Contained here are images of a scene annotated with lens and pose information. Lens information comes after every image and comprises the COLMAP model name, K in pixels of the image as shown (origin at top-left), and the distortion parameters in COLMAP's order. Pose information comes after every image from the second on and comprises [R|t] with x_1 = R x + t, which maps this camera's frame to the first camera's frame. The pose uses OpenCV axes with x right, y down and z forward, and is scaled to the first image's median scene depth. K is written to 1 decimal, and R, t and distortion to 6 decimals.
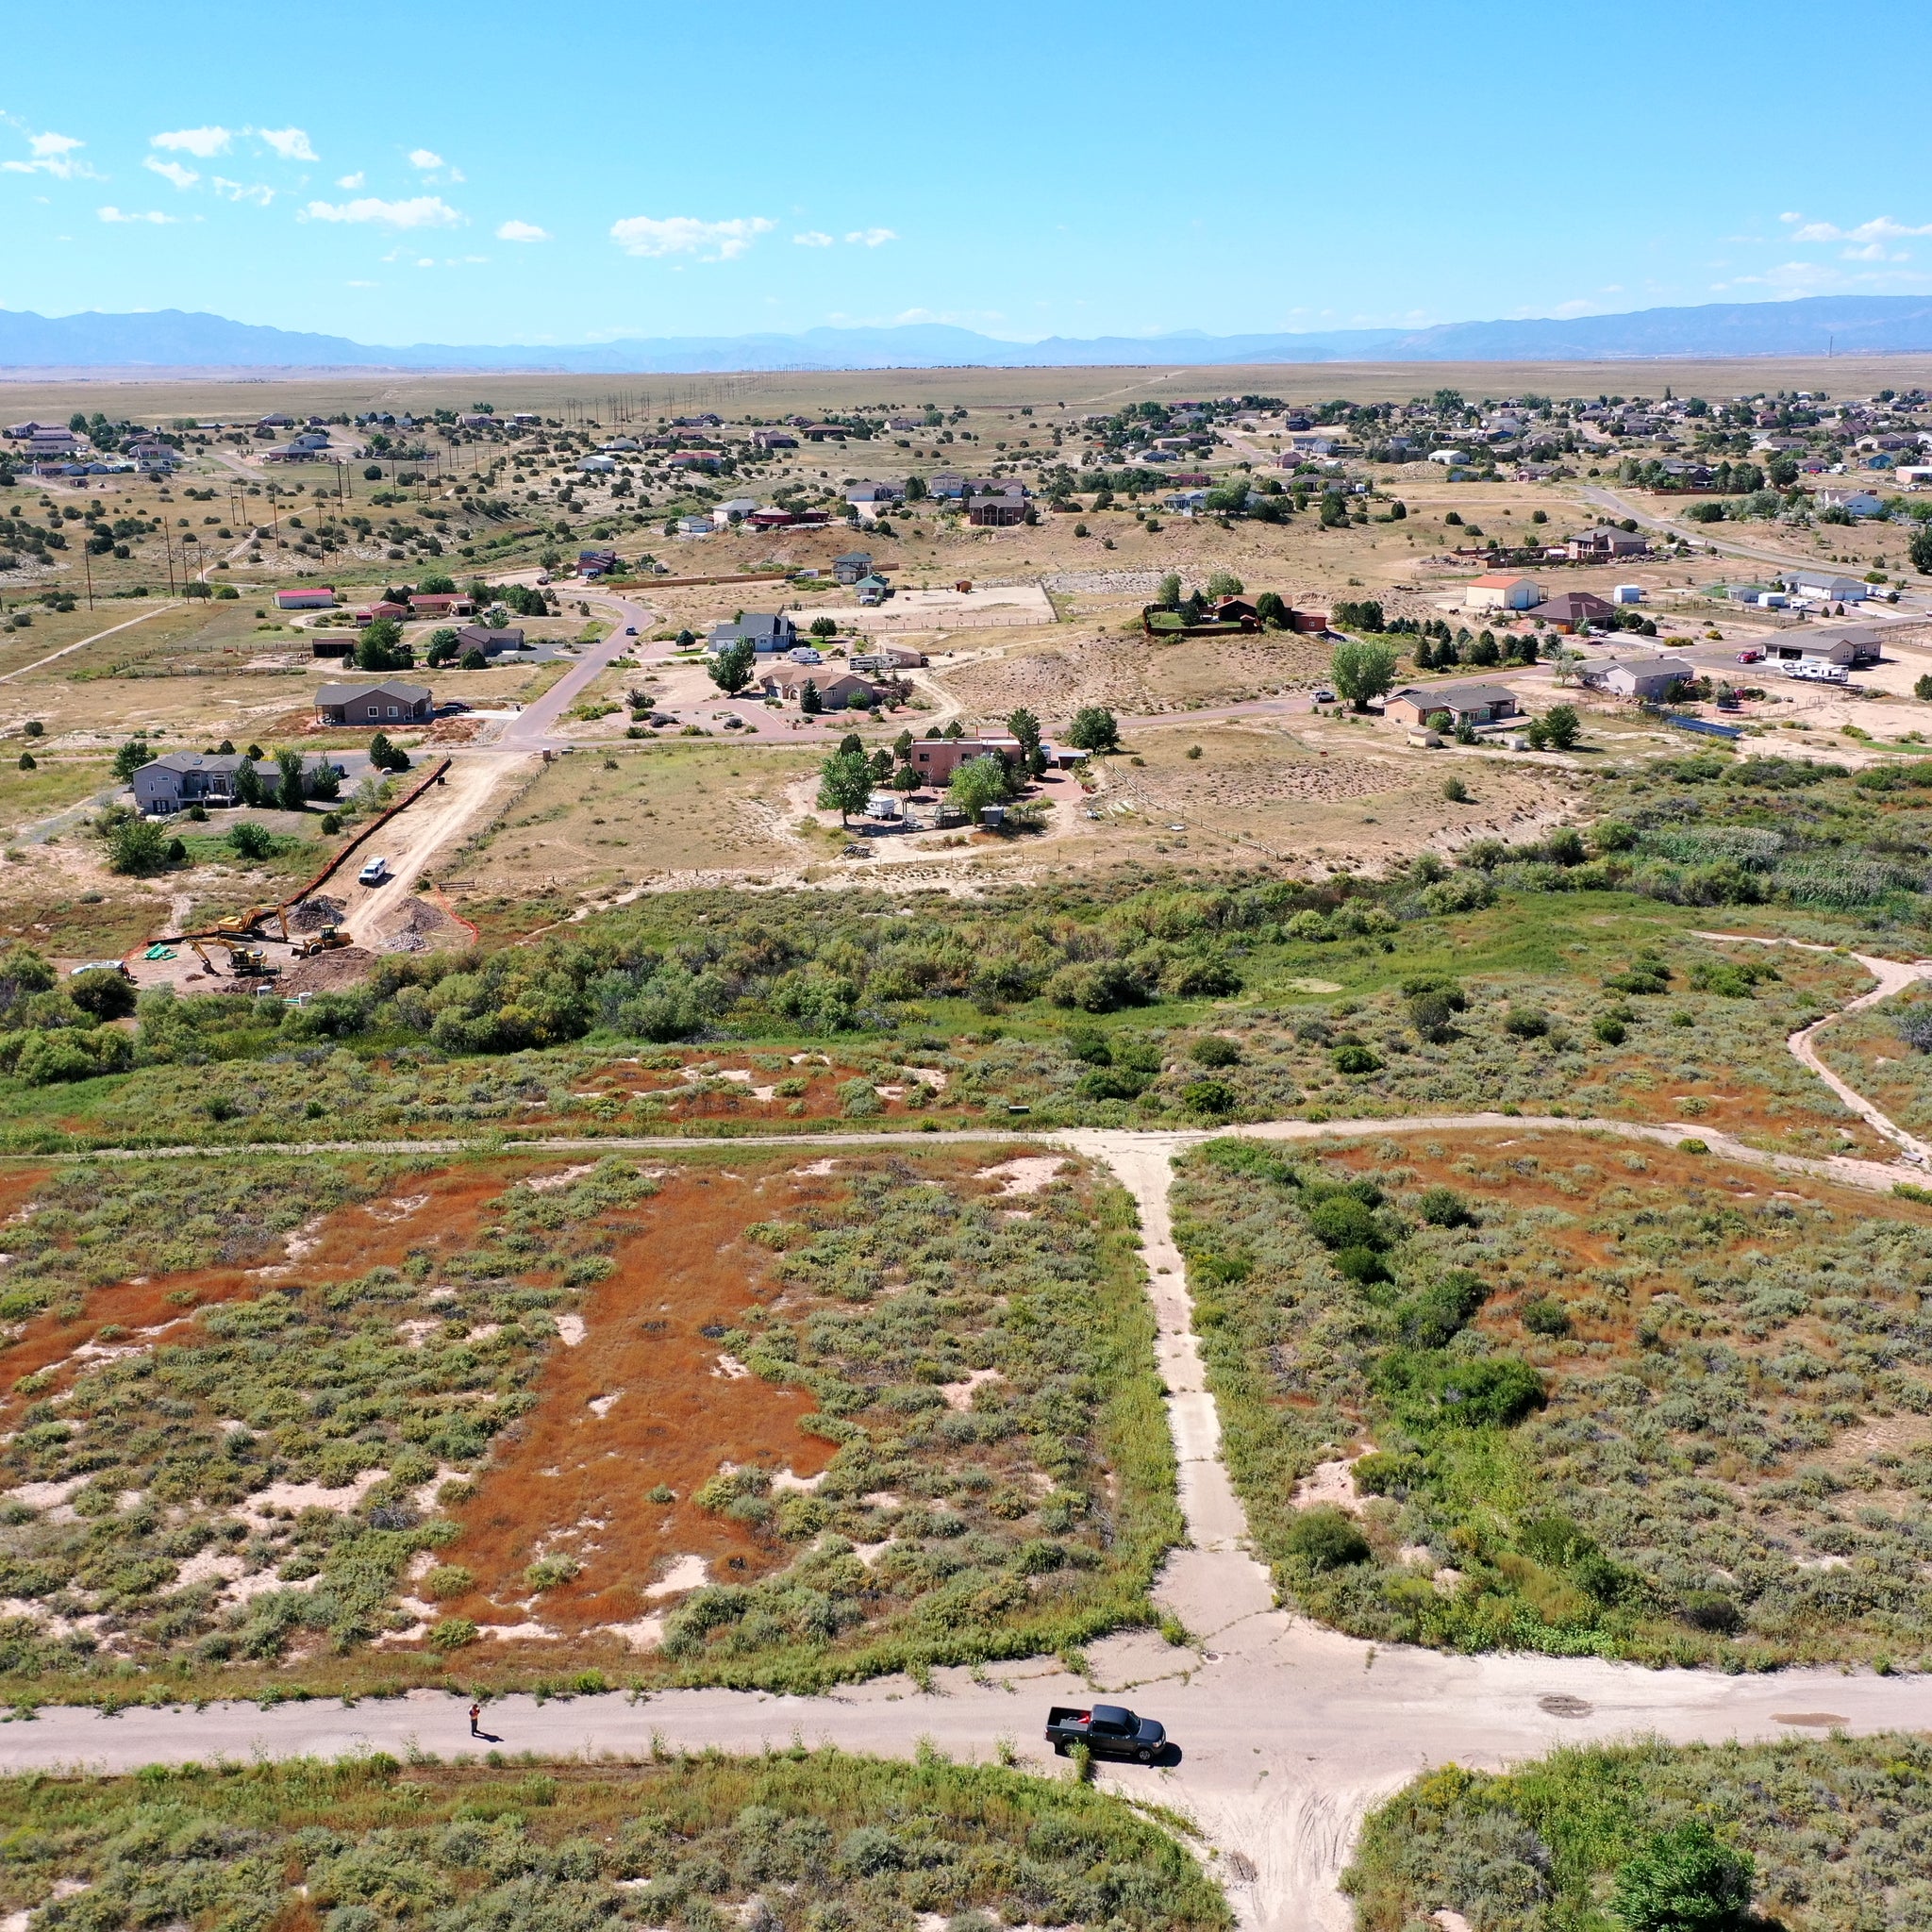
lens RADIAL K [[2279.4, 0, 969.0], [0, 2279.4, 963.2], [0, 0, 1]] dist [-0.001658, 0.000000]
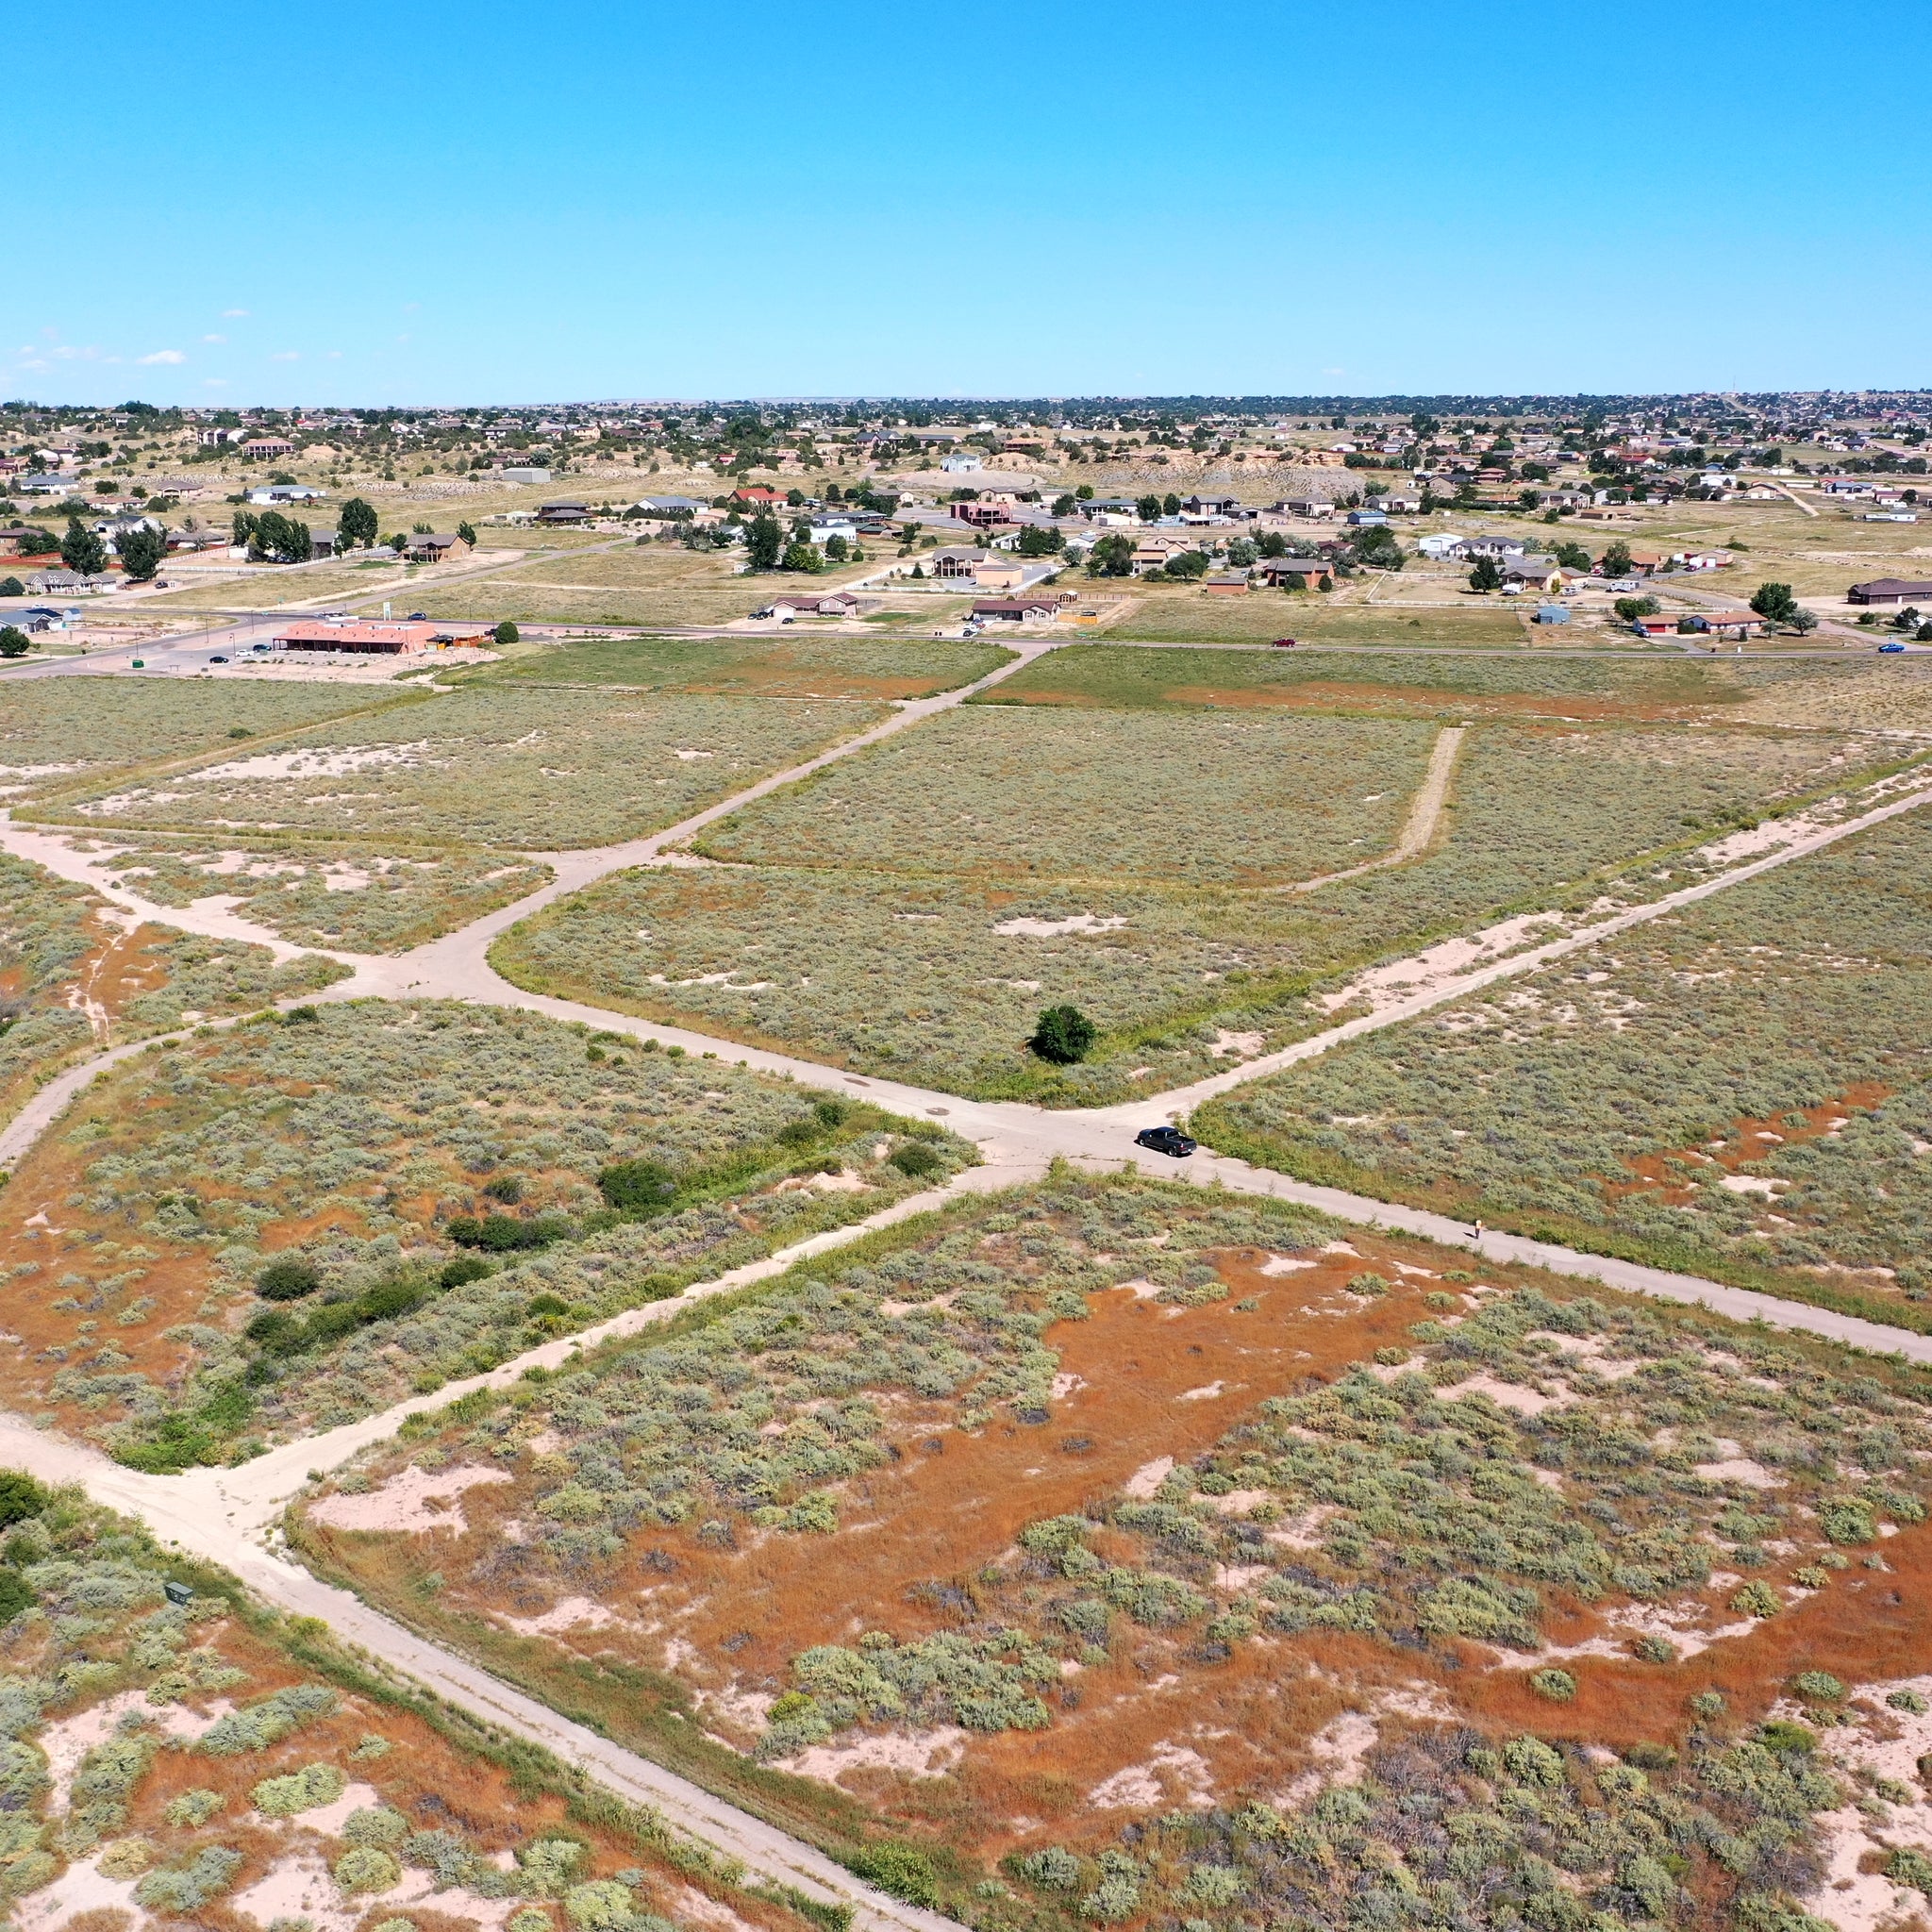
lens RADIAL K [[2279.4, 0, 969.4], [0, 2279.4, 963.4], [0, 0, 1]] dist [-0.001658, 0.000000]
pose [[-0.768997, -0.142139, 0.623250, -0.506314], [0.172663, 0.892545, 0.416595, -0.309556], [-0.615493, 0.427972, -0.661822, 1.221437]]
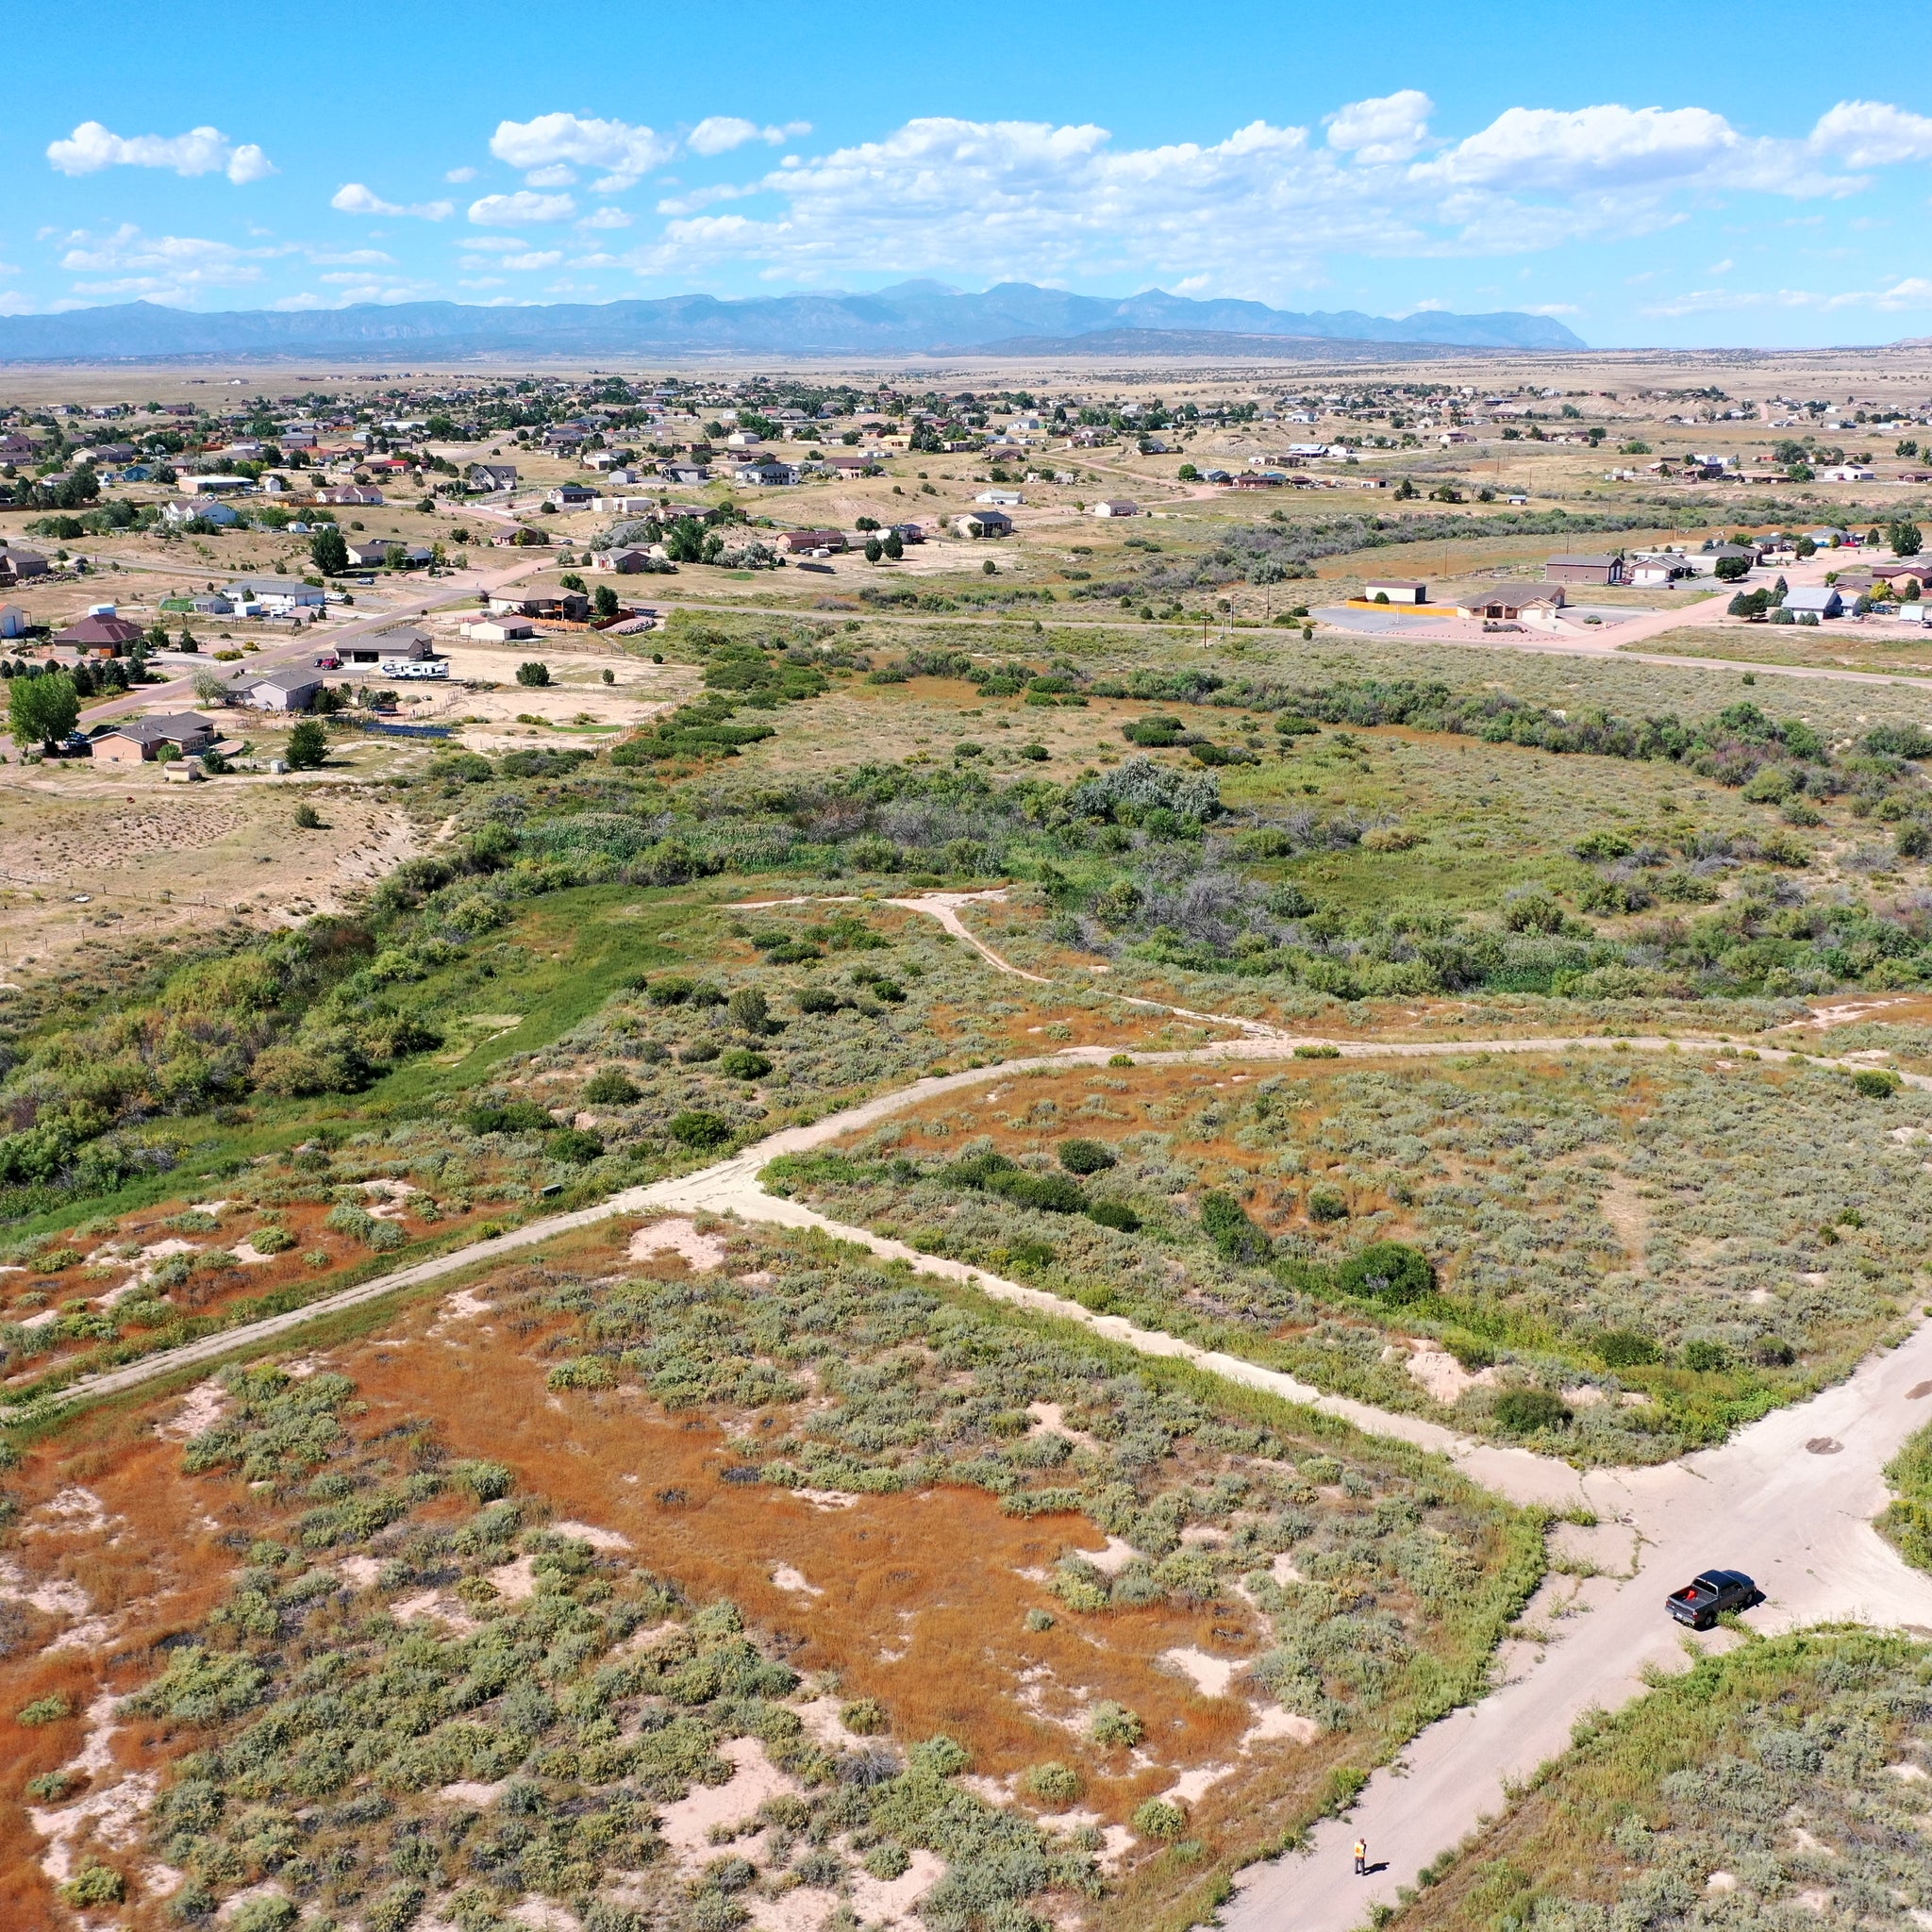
lens RADIAL K [[2279.4, 0, 968.2], [0, 2279.4, 959.8], [0, 0, 1]] dist [-0.001658, 0.000000]
pose [[0.675411, -0.178781, 0.715442, -0.500036], [0.184706, 0.980256, 0.070583, -0.058315], [-0.713935, 0.084474, 0.695098, 0.256253]]
